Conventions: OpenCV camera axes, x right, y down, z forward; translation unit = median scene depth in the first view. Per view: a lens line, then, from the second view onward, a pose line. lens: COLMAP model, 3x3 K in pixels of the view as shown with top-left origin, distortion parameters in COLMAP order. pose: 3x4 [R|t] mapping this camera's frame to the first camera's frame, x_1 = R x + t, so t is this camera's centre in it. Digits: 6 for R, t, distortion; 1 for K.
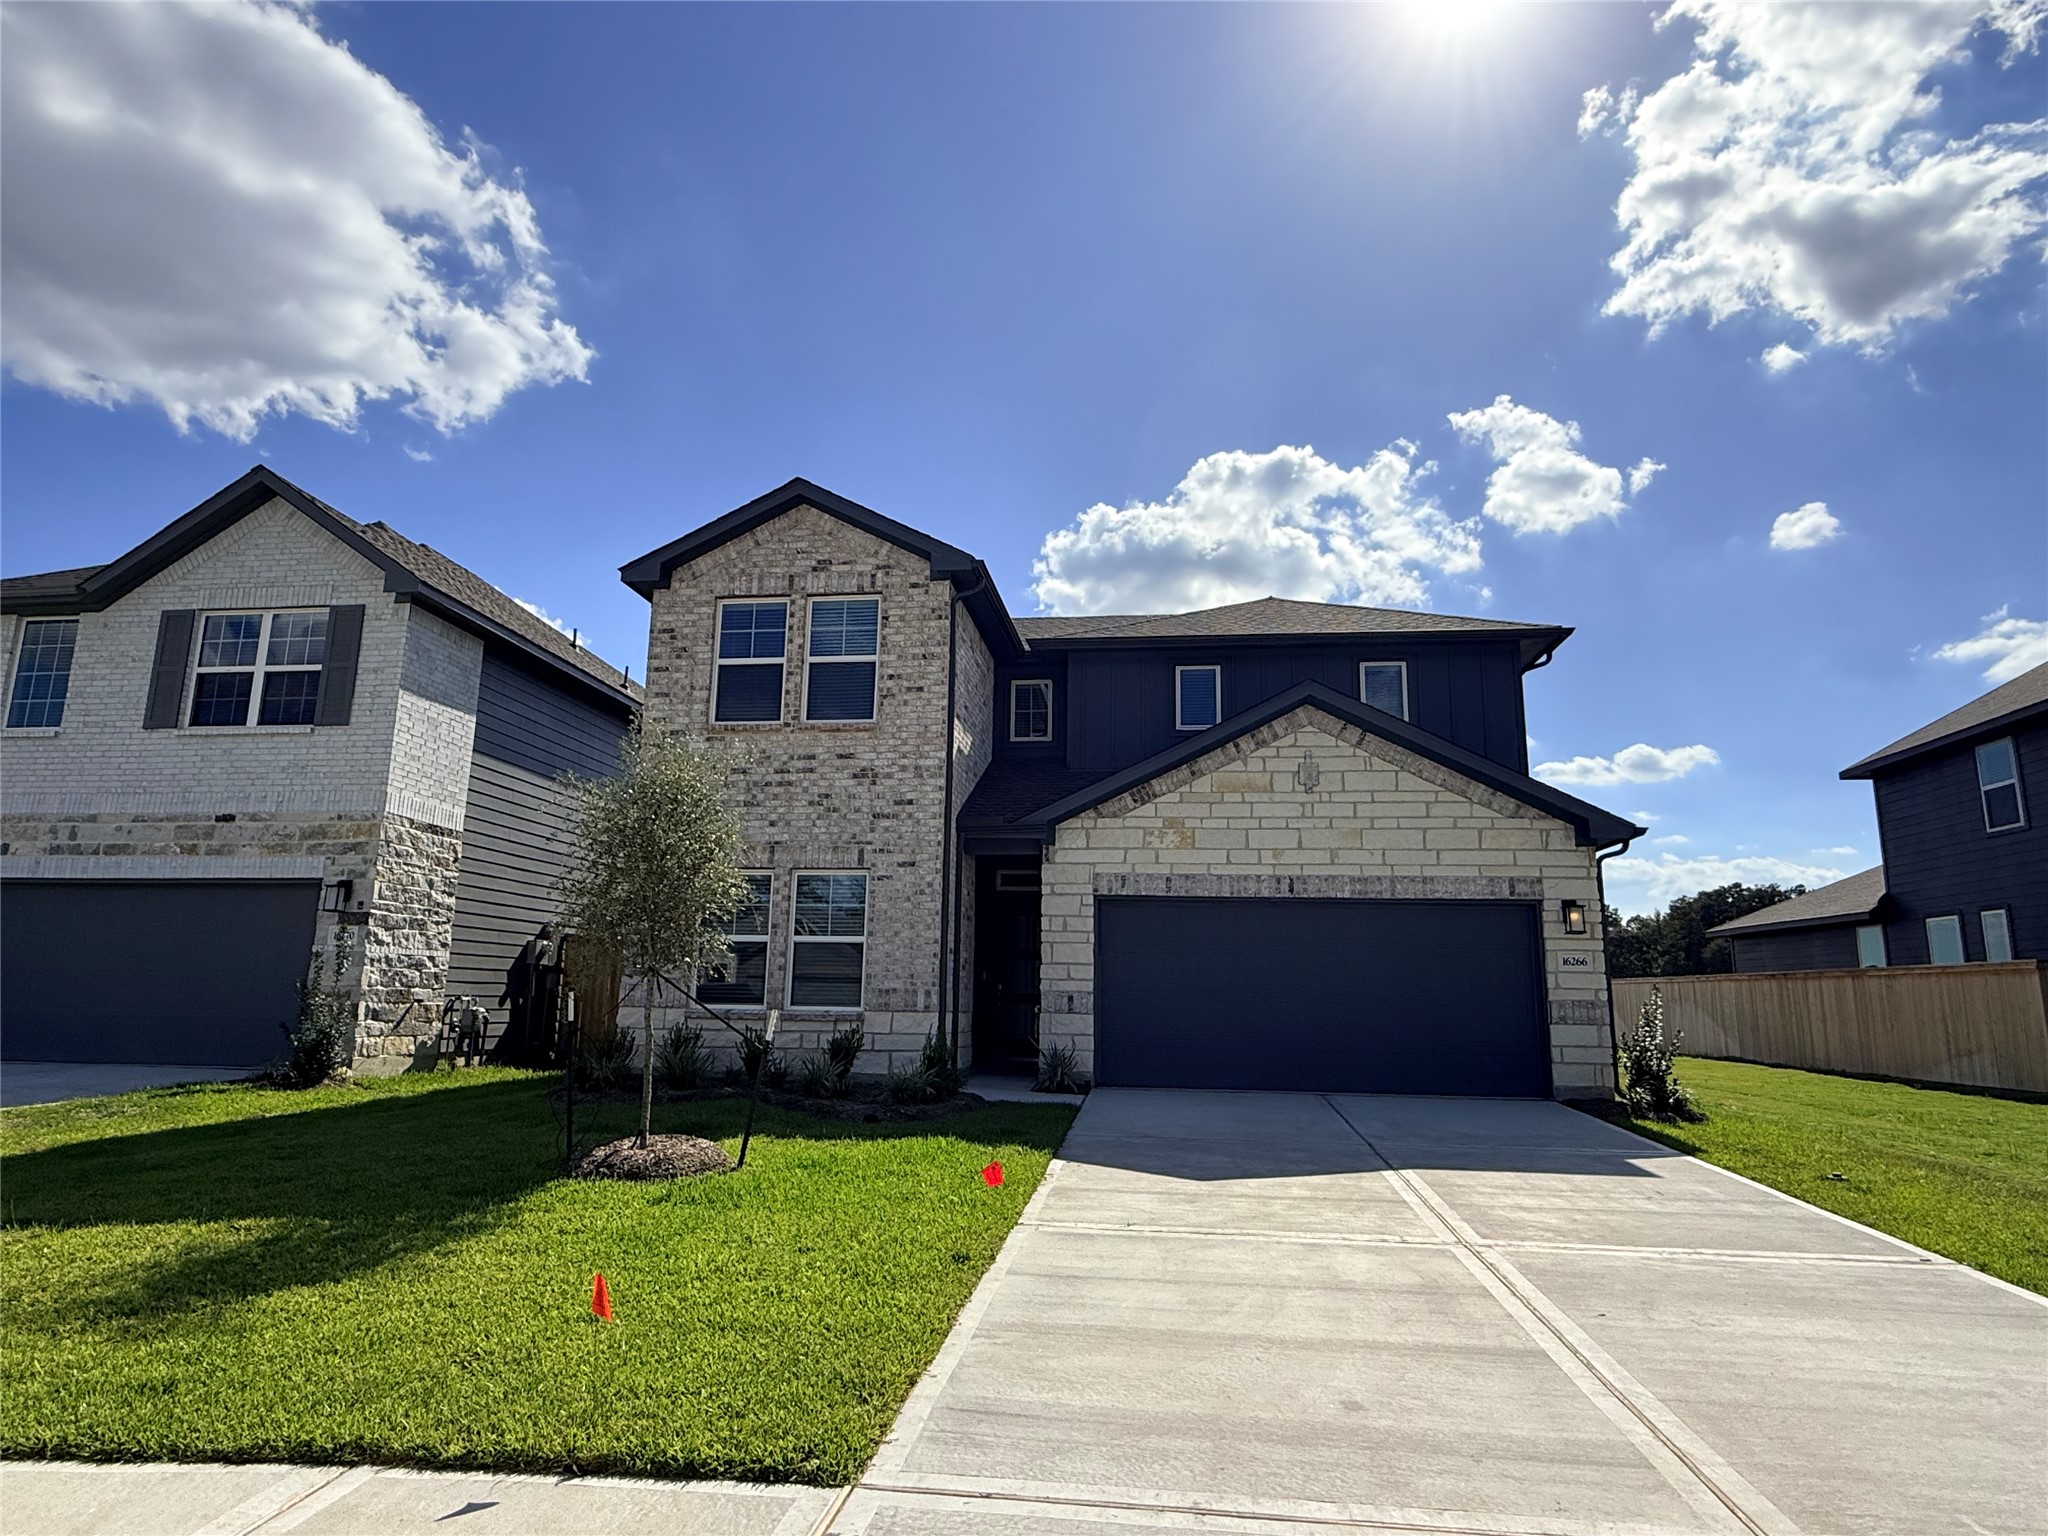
lens RADIAL K [[1153.3, 0, 1022.2], [0, 1153.3, 786.6], [0, 0, 1]] dist [-0.012045, -0.007196]
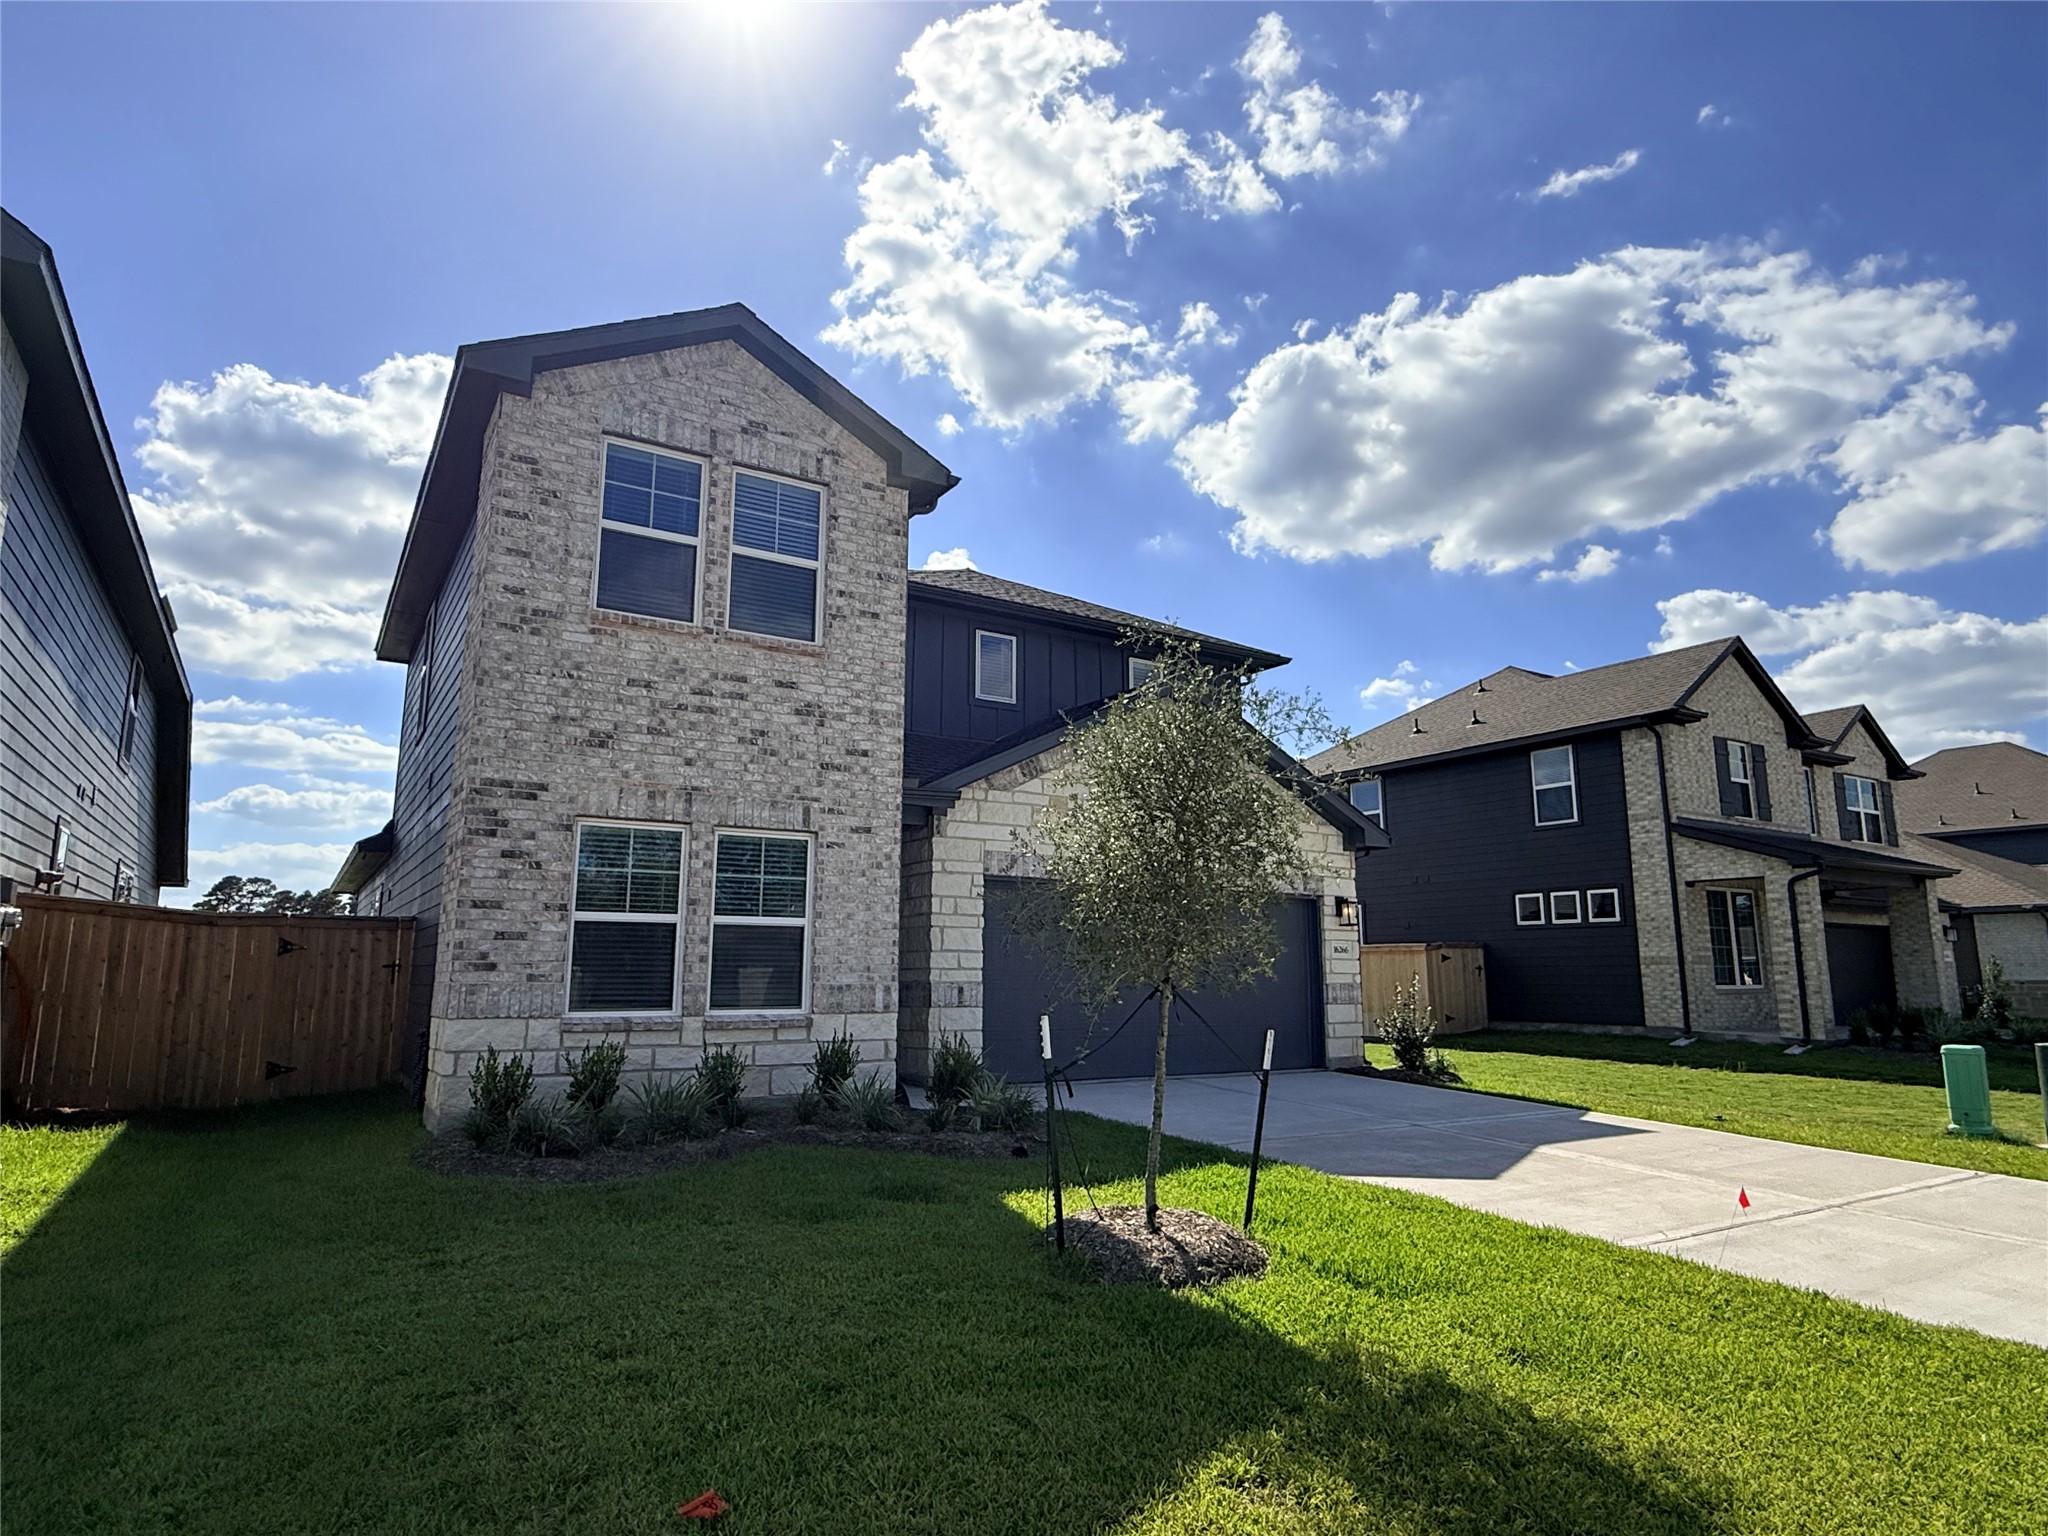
lens RADIAL K [[1153.3, 0, 993.8], [0, 1153.3, 774.0], [0, 0, 1]] dist [-0.012045, -0.007196]
pose [[0.777489, 0.093349, 0.621929, -0.504261], [-0.108406, 0.994013, -0.013677, 0.027727], [-0.619482, -0.056787, 0.782954, 0.296916]]
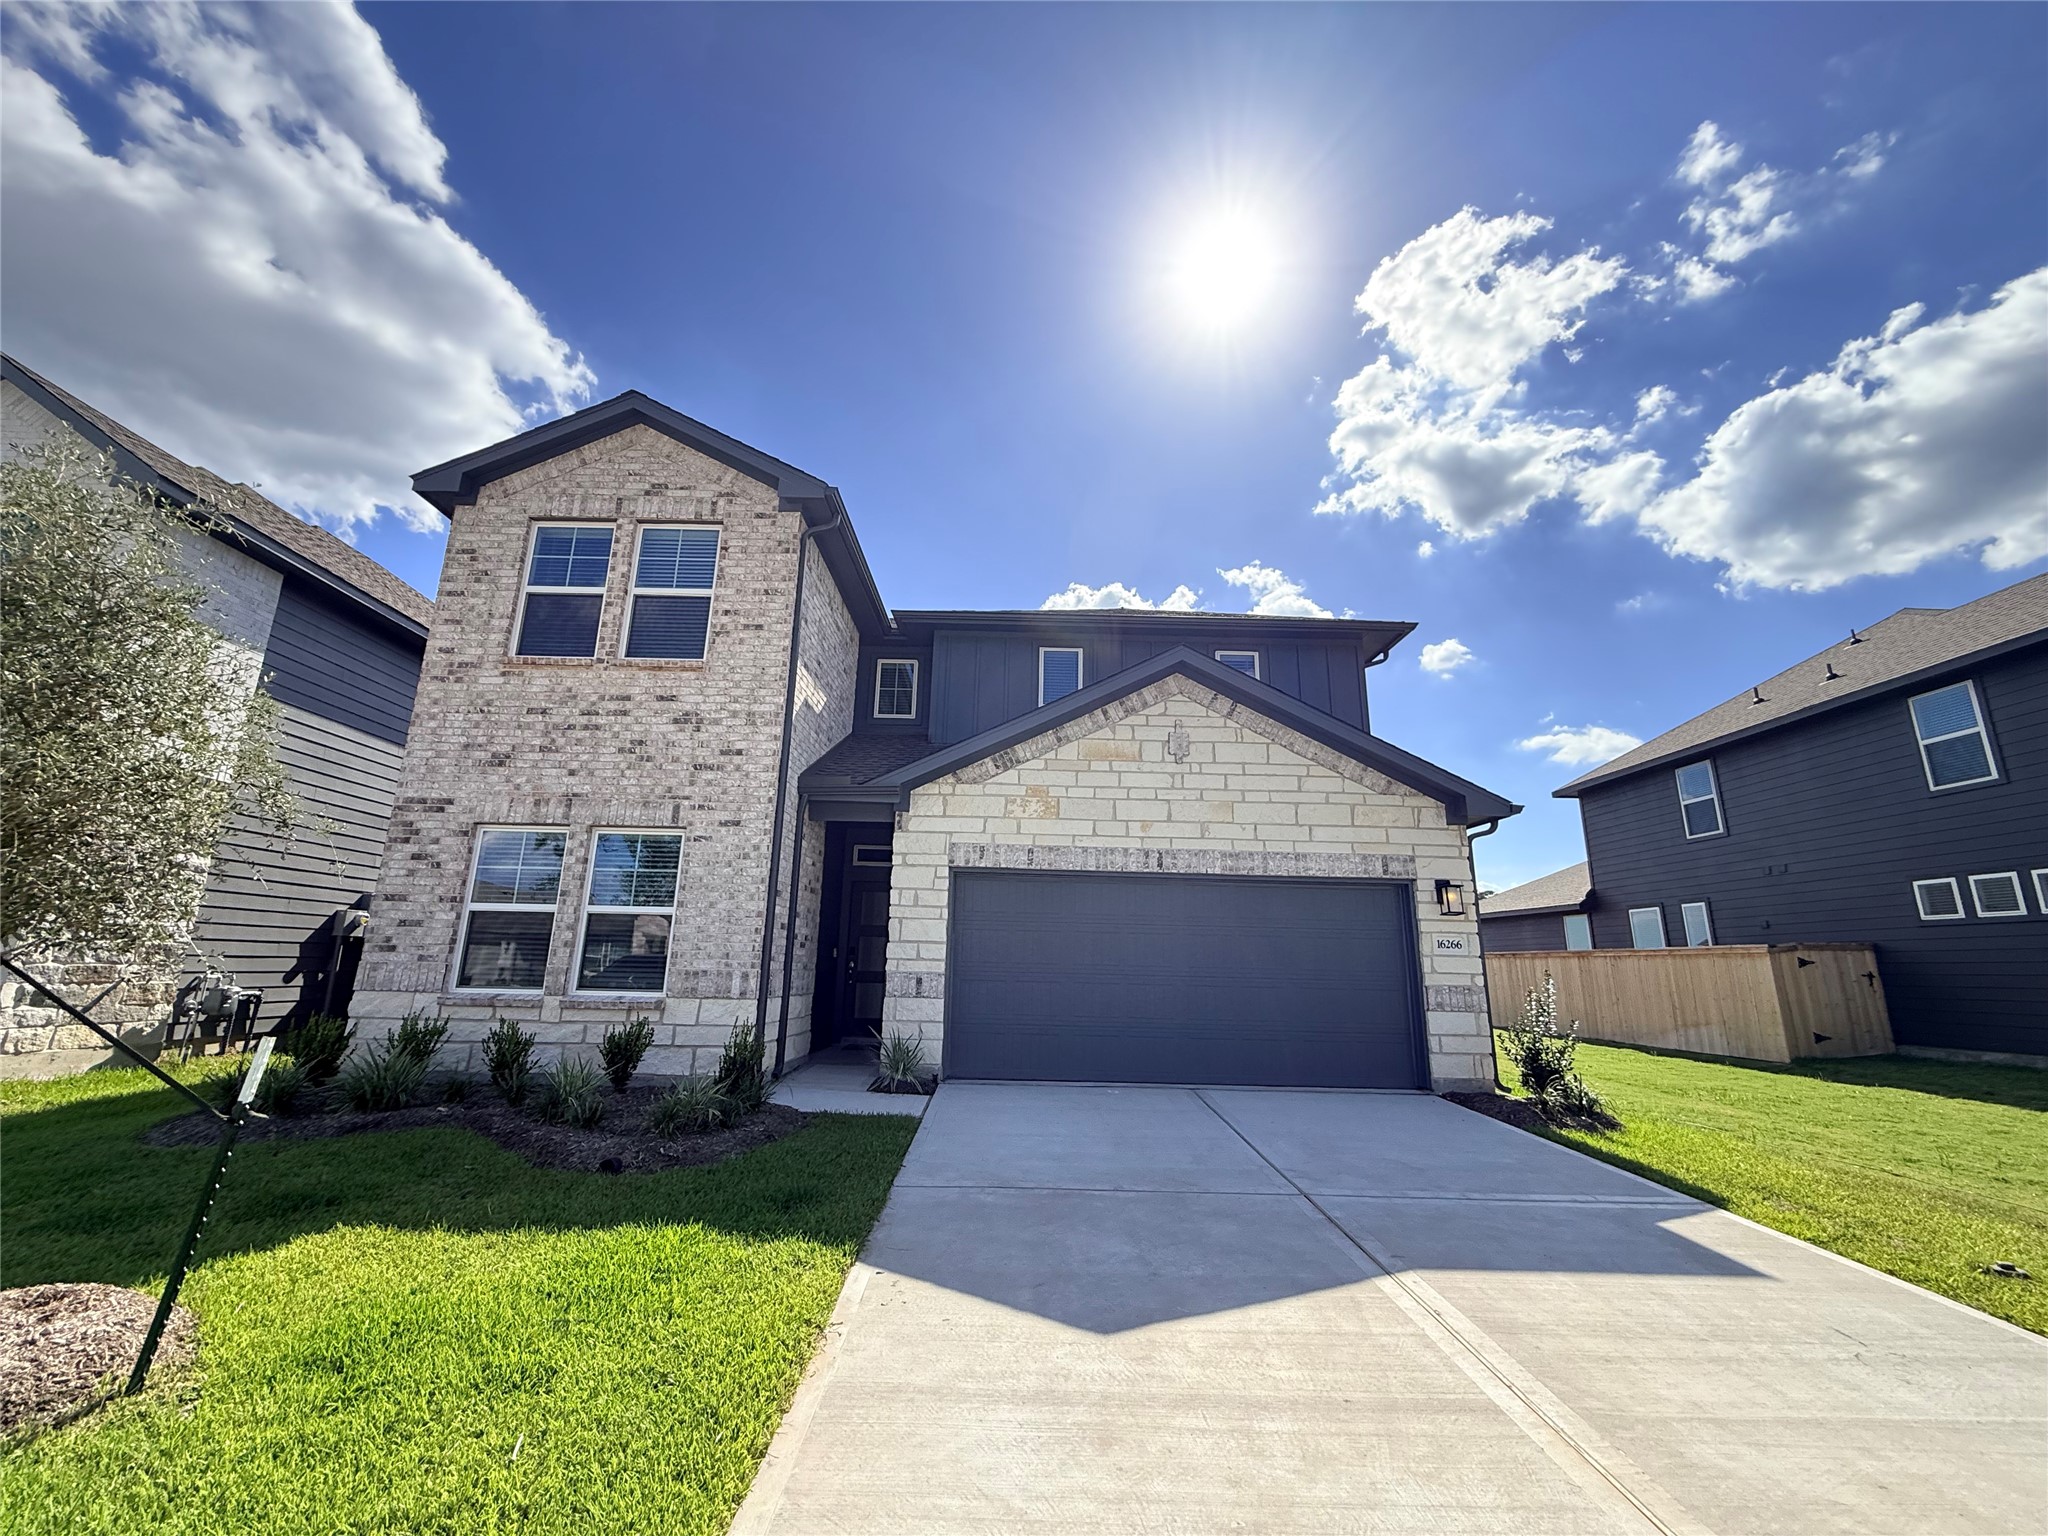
lens RADIAL K [[809.2, 0, 1025.0], [0, 809.2, 776.6], [0, 0, 1]] dist [-0.006620, 0.001392]
pose [[0.990538, 0.035190, 0.132649, 0.034221], [-0.029201, 0.998476, -0.046822, 0.051346], [-0.134094, 0.042506, 0.990057, 0.353681]]
